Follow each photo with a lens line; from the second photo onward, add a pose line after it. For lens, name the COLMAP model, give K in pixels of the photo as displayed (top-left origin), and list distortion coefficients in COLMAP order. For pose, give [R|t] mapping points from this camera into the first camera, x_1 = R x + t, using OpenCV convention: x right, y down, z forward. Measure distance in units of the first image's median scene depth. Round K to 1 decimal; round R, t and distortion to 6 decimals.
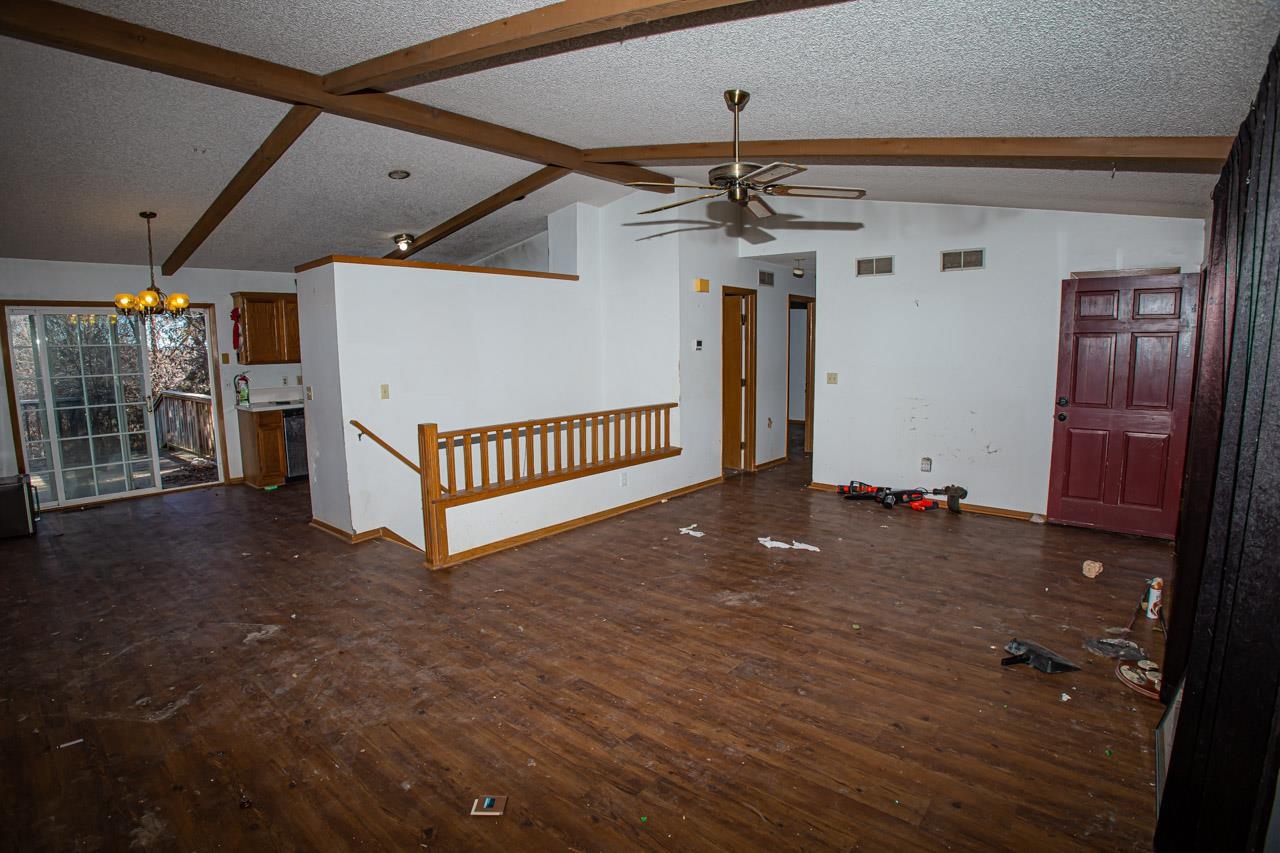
lens RADIAL K [[627.4, 0, 628.0], [0, 627.4, 426.1], [0, 0, 1]] dist [-0.151872, 0.054305]
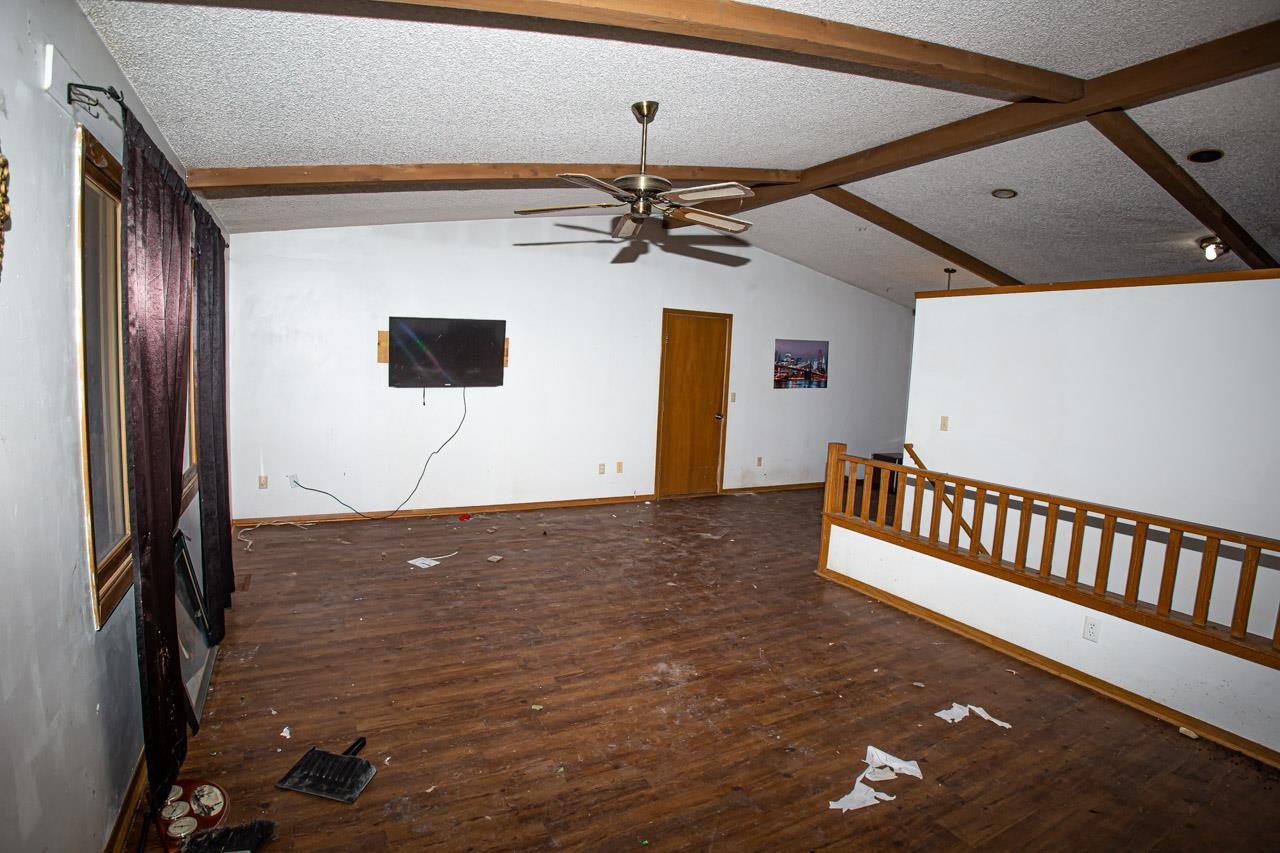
lens RADIAL K [[627.4, 0, 628.0], [0, 627.4, 426.1], [0, 0, 1]] dist [-0.151872, 0.054305]
pose [[-0.352035, 0.091743, -0.931480, 0.939371], [-0.164891, 0.973541, 0.158203, -0.165784], [0.921348, 0.209286, -0.327593, 1.150493]]
